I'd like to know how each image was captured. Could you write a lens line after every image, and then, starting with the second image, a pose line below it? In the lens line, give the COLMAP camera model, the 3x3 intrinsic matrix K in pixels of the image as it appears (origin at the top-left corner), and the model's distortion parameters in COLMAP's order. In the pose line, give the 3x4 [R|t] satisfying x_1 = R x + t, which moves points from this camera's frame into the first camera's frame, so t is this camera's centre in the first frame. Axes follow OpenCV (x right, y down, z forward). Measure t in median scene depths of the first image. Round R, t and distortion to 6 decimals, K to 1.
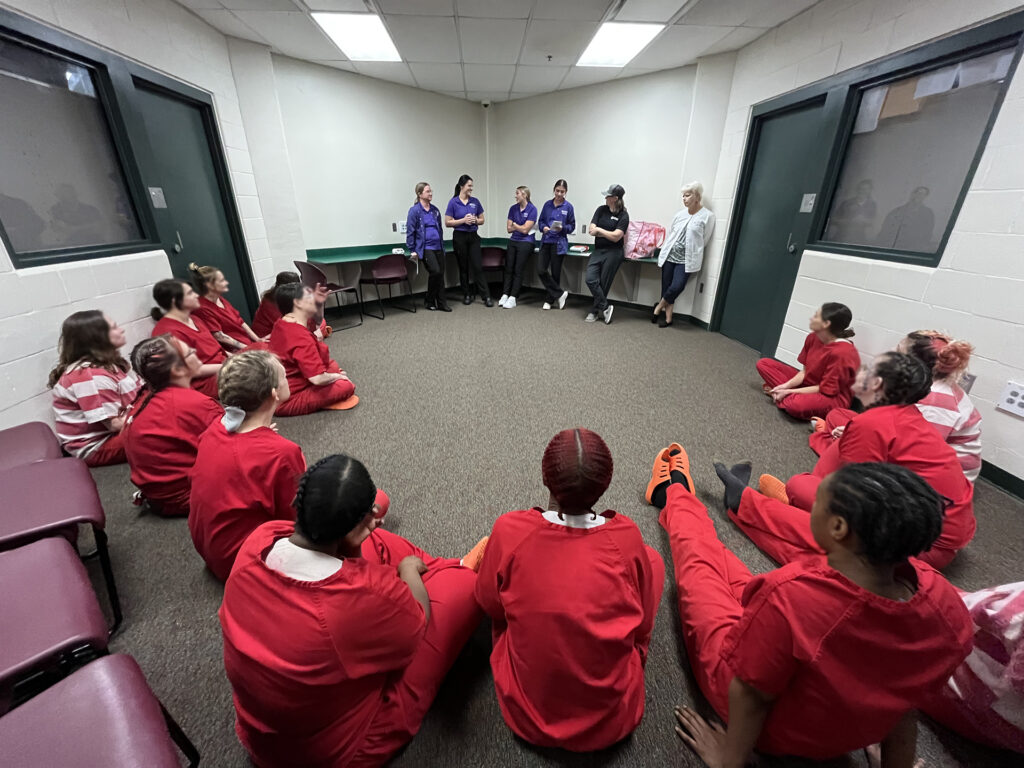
lens RADIAL K [[411.7, 0, 510.8], [0, 411.7, 385.3], [0, 0, 1]] dist [-0.005714, -0.000393]
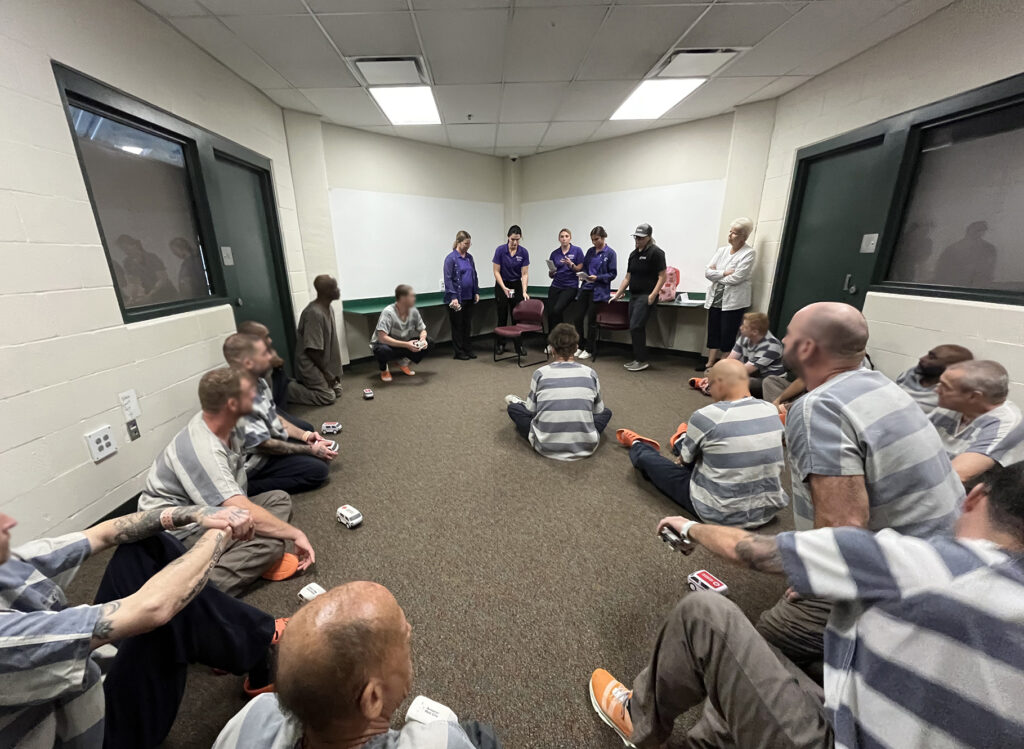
lens RADIAL K [[433.1, 0, 476.2], [0, 433.1, 390.4], [0, 0, 1]] dist [0.000235, -0.001550]
pose [[0.997192, -0.002666, -0.074845, -0.103608], [-0.005107, 0.994619, -0.103478, 0.002186], [0.074718, 0.103570, 0.991812, -0.023861]]
